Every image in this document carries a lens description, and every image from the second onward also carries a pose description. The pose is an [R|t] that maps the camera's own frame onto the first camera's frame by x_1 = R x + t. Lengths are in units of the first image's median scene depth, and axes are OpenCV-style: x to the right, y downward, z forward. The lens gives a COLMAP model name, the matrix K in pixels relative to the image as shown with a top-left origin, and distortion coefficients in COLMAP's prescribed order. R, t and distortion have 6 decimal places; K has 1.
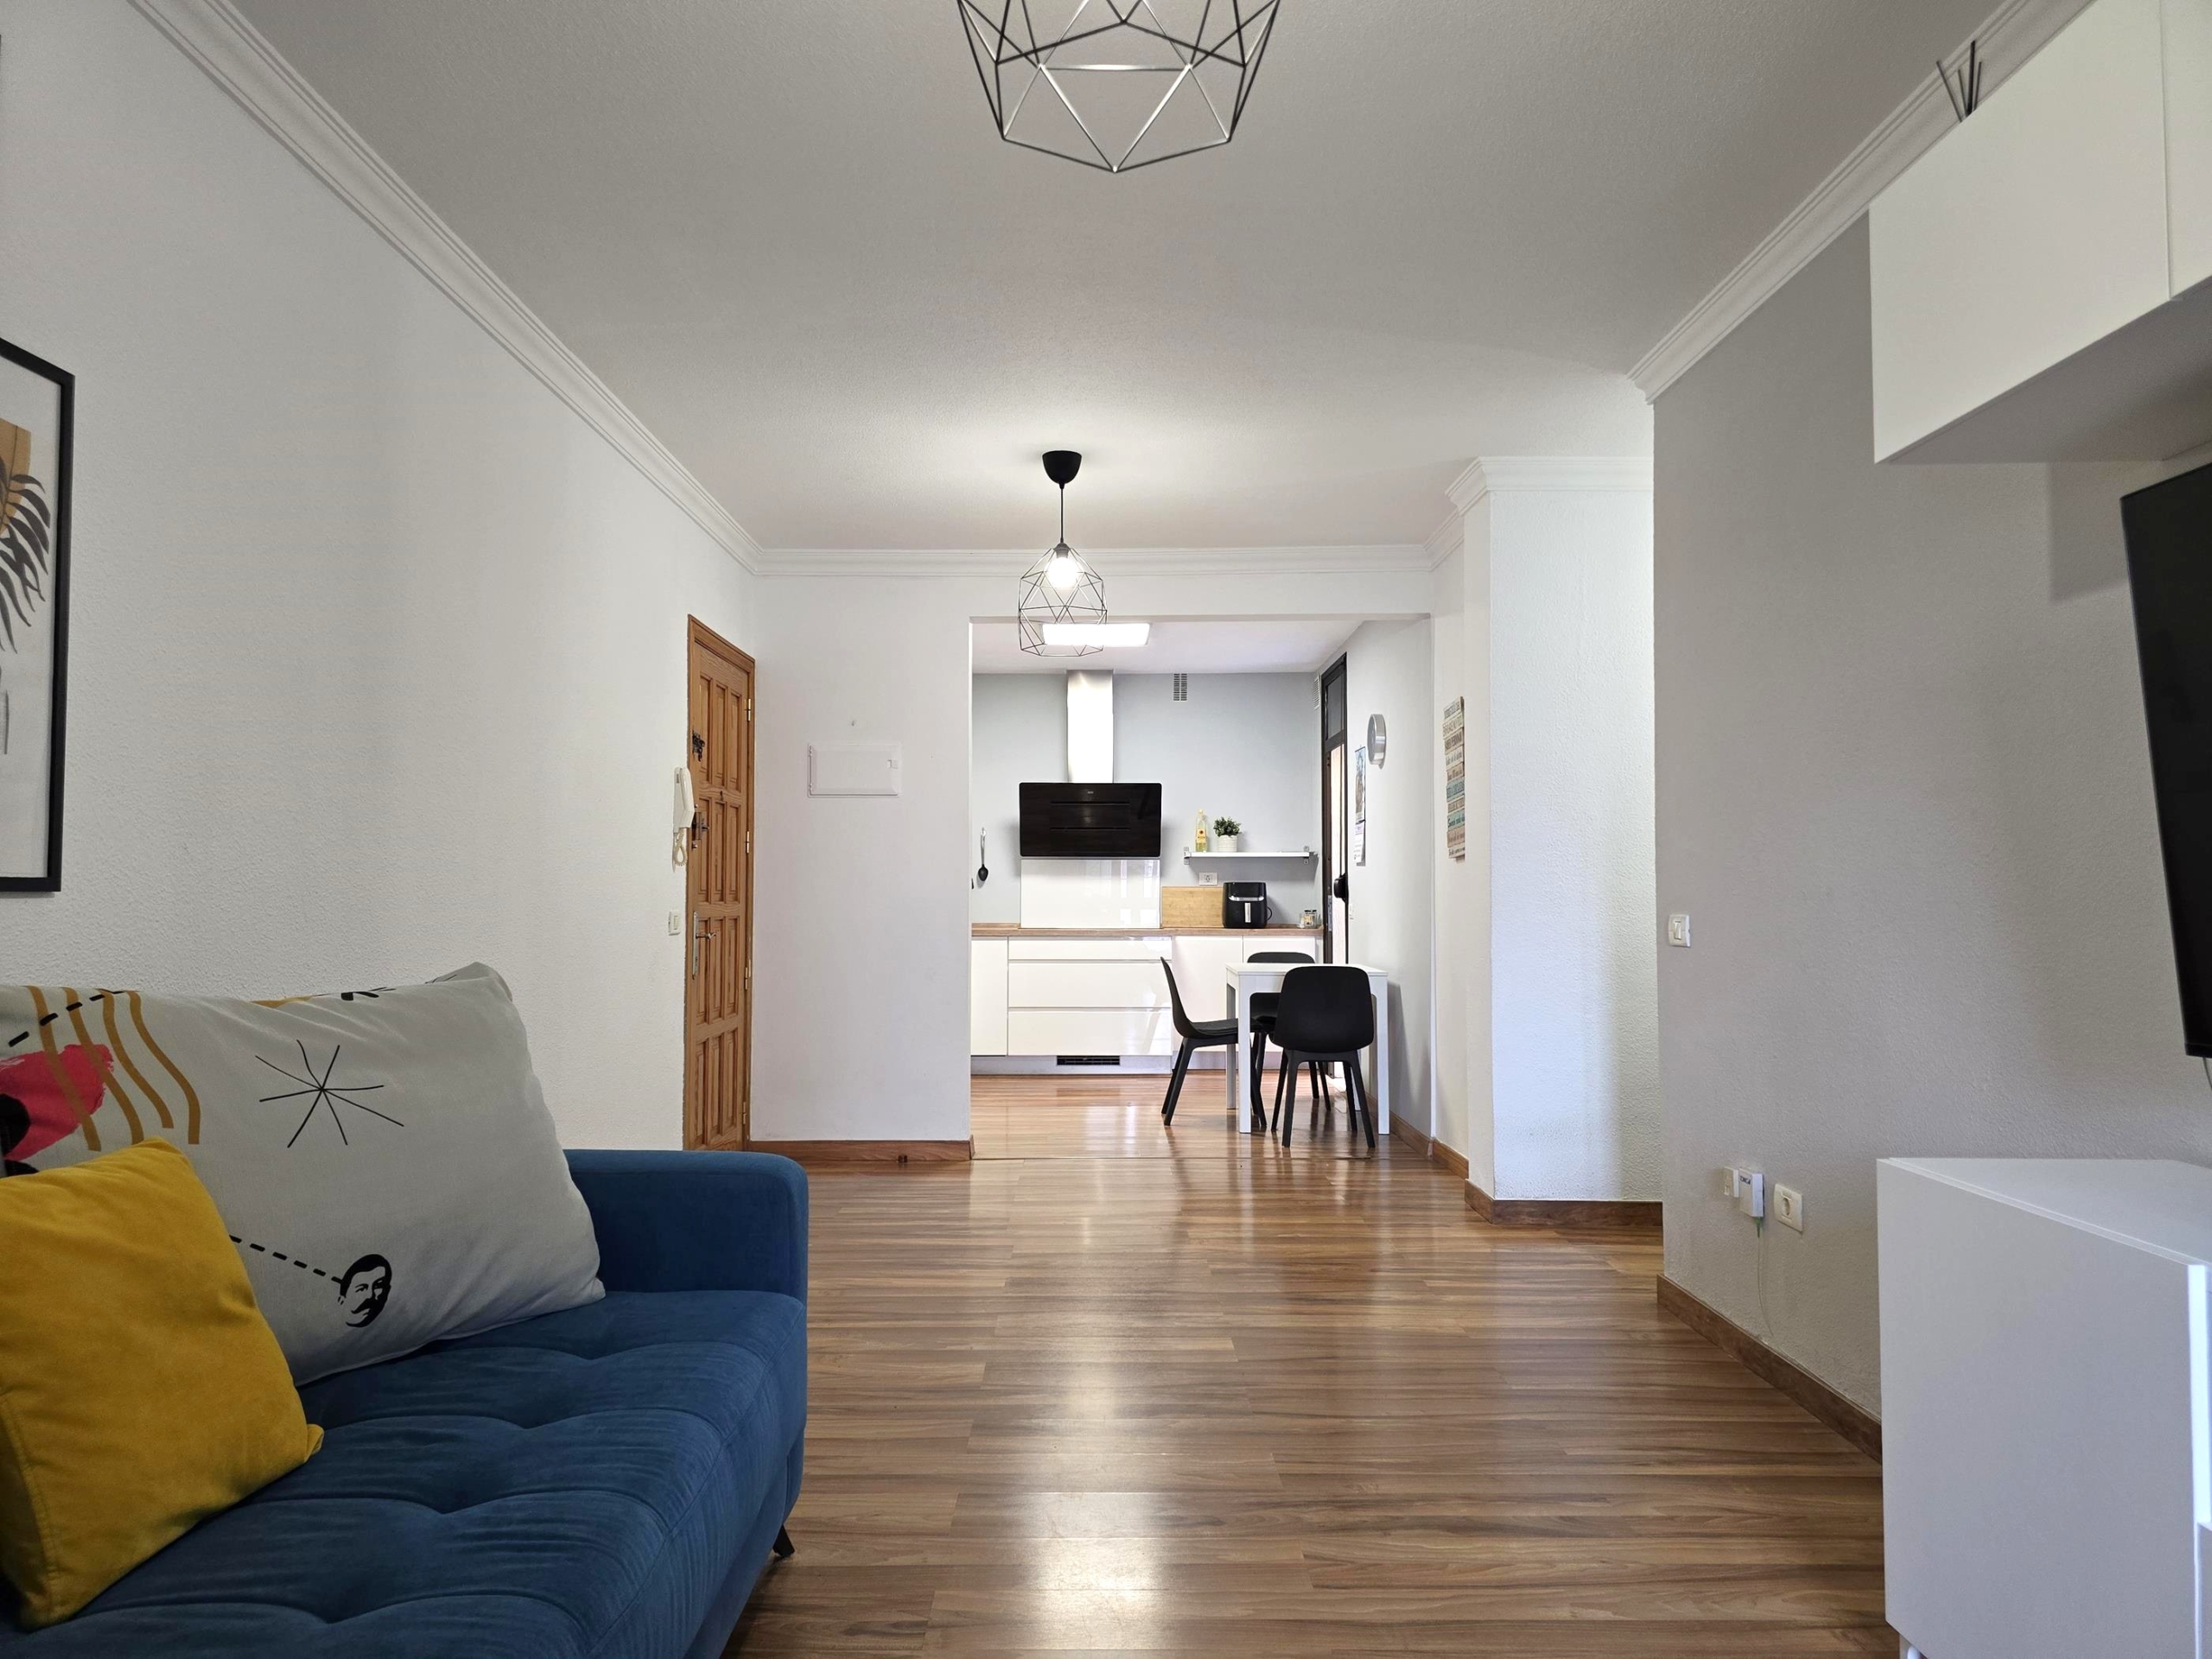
lens RADIAL K [[1478.5, 0, 1093.0], [0, 1478.5, 845.4], [0, 0, 1]] dist [0.089395, -0.064017]
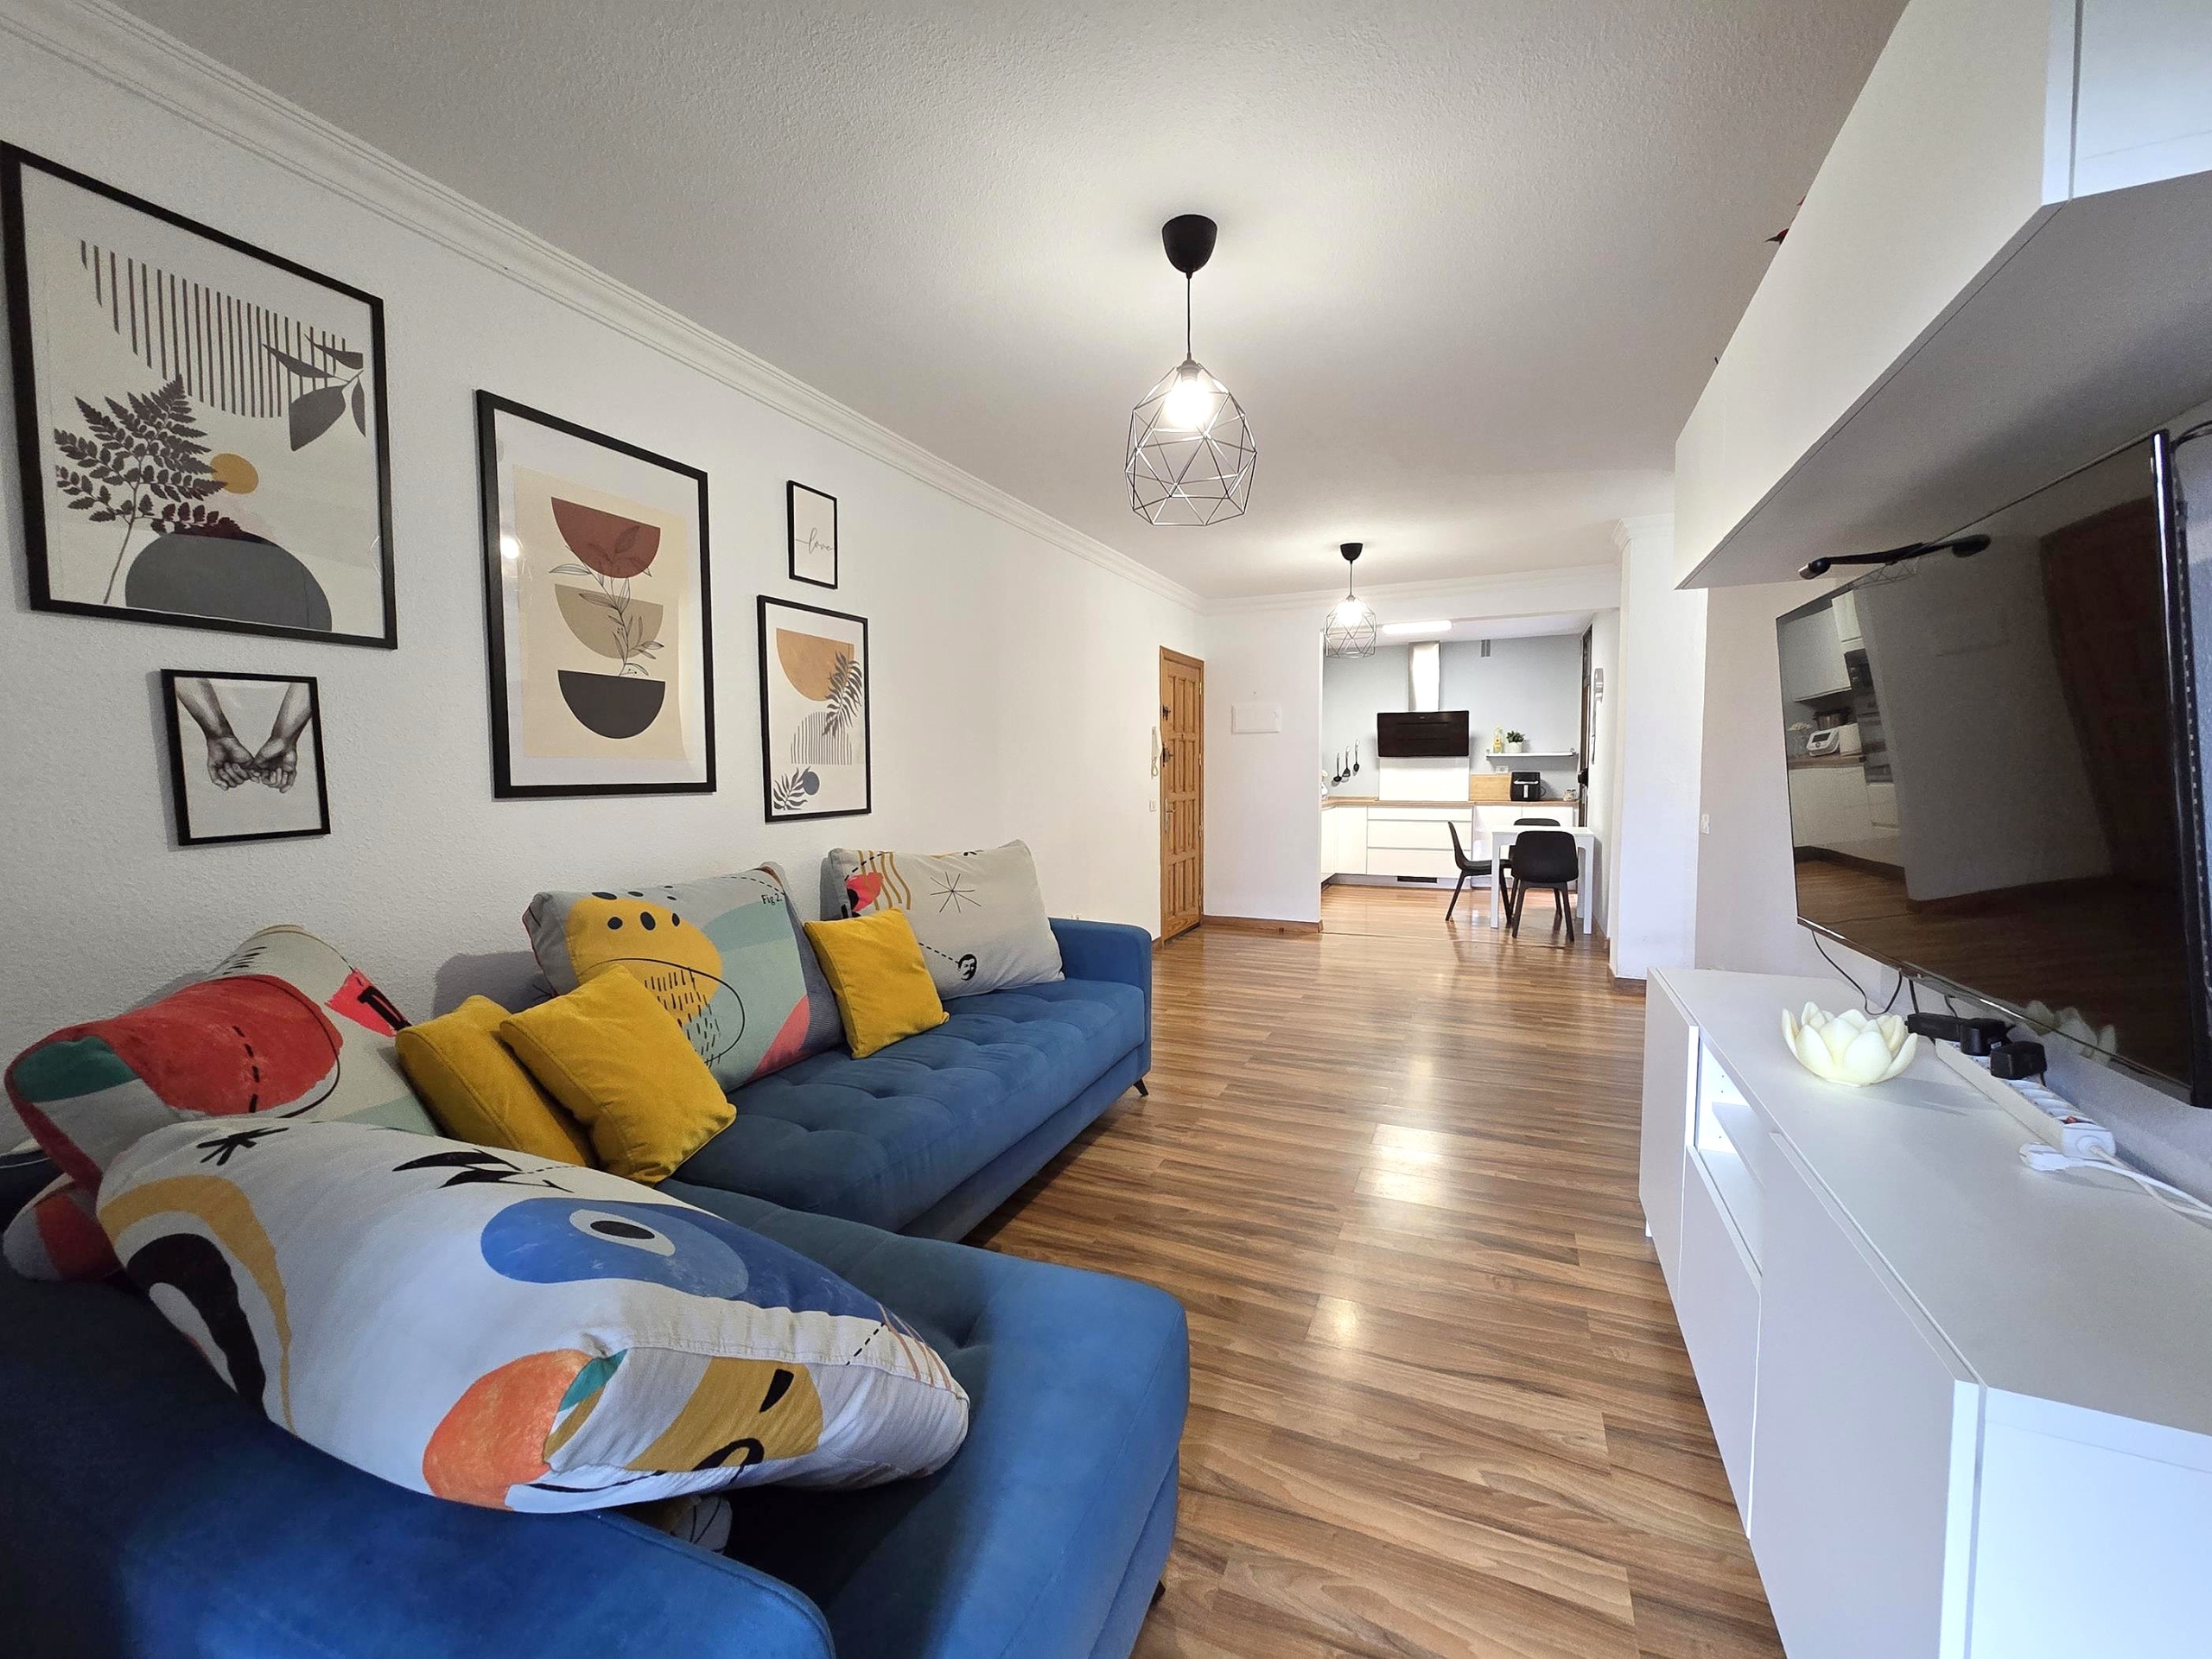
lens RADIAL K [[898.4, 0, 1105.3], [0, 898.4, 823.7], [0, 0, 1]] dist [0.015812, -0.000008]
pose [[0.918417, 0.018431, -0.395185, 0.093954], [0.020408, 0.995377, 0.093851, -0.025933], [0.395088, -0.094260, 0.913795, -0.084161]]
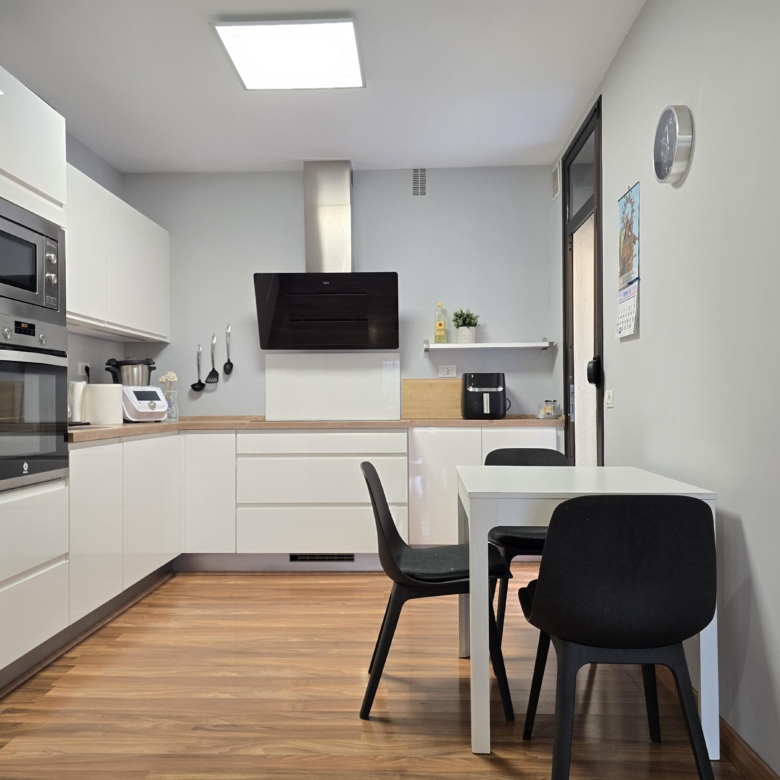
lens RADIAL K [[698.7, 0, 390.6], [0, 698.7, 415.5], [0, 0, 1]] dist [-0.012596, -0.011523]
pose [[0.999519, -0.006348, -0.030343, 0.071286], [0.007945, 0.998572, 0.052821, 0.036901], [0.029964, -0.053037, 0.998143, 0.693672]]
